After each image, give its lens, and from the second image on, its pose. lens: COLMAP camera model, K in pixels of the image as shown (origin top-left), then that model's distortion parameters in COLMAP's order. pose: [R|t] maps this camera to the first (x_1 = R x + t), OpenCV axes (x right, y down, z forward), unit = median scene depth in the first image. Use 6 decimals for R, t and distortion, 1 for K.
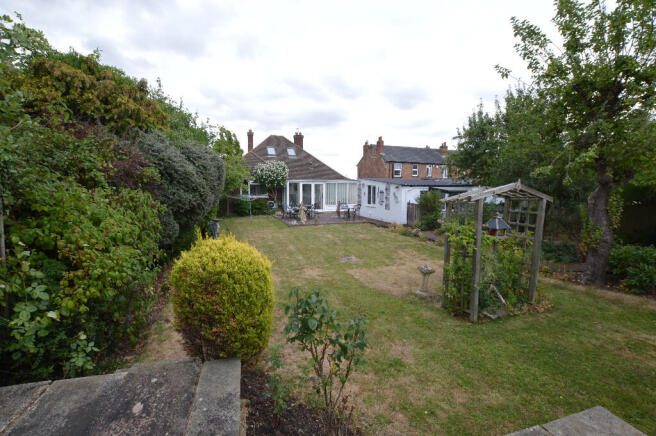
lens RADIAL K [[292.0, 0, 330.3], [0, 292.0, 220.3], [0, 0, 1]] dist [-0.028672, 0.001220]
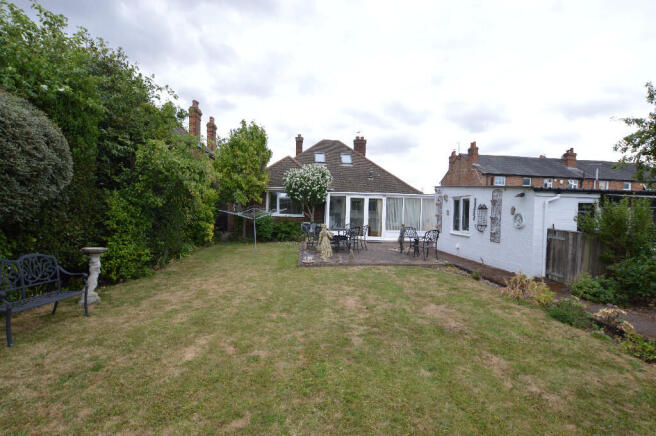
lens RADIAL K [[292.0, 0, 330.3], [0, 292.0, 220.3], [0, 0, 1]] dist [-0.028672, 0.001220]
pose [[0.961475, 0.026442, -0.273619, 0.047331], [-0.050597, 0.995380, -0.081603, -0.015438], [0.270197, 0.092304, 0.958370, 0.356999]]
